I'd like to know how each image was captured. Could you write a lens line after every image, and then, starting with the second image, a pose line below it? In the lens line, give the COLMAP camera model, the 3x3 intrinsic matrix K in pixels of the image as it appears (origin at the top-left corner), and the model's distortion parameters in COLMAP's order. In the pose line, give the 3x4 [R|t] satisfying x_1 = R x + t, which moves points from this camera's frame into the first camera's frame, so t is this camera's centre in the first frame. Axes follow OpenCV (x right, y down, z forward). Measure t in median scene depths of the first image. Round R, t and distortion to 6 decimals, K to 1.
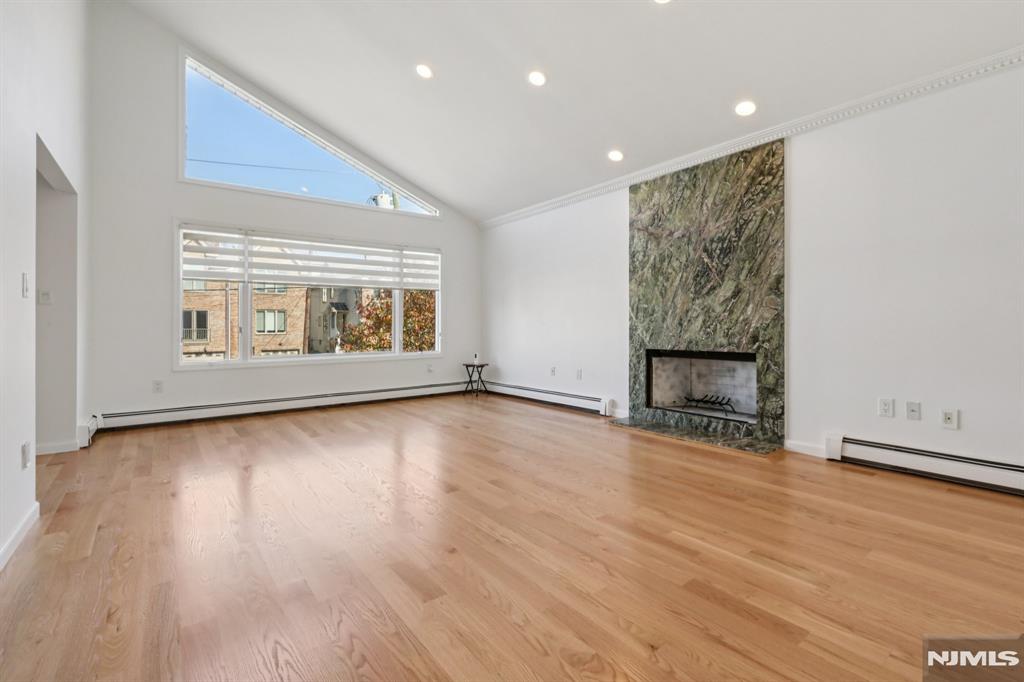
lens RADIAL K [[469.6, 0, 513.0], [0, 469.6, 331.9], [0, 0, 1]] dist [0.000603, 0.000289]
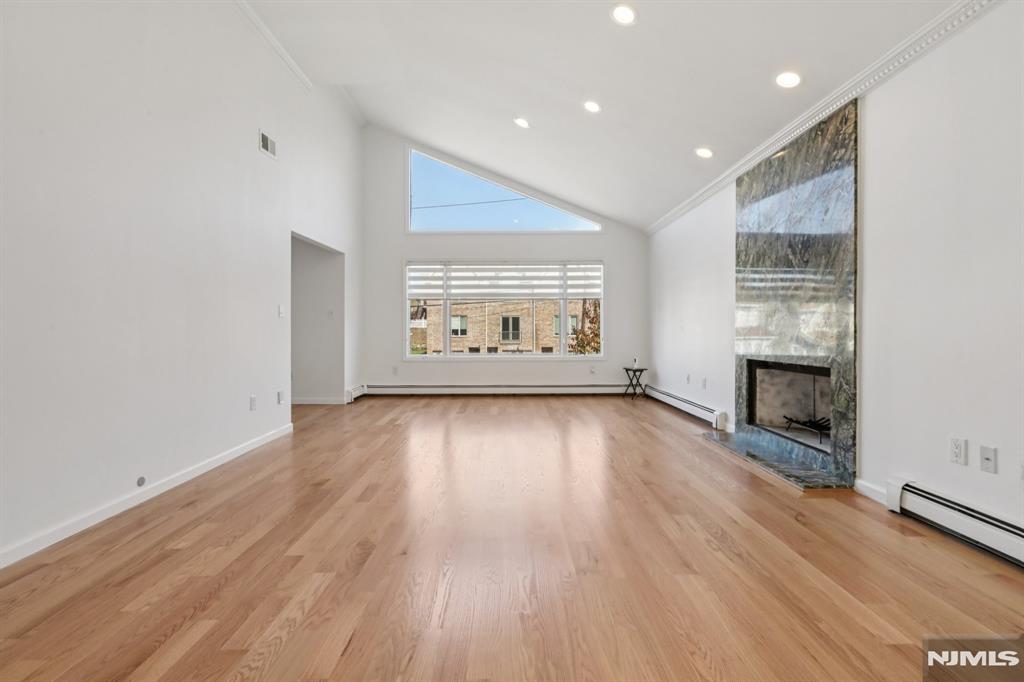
lens RADIAL K [[469.6, 0, 506.4], [0, 469.6, 338.8], [0, 0, 1]] dist [0.000603, 0.000289]
pose [[0.792903, 0.014554, -0.609174, 0.461471], [-0.009842, 0.999890, 0.011078, -0.007495], [0.609269, -0.002788, 0.792959, 0.007742]]
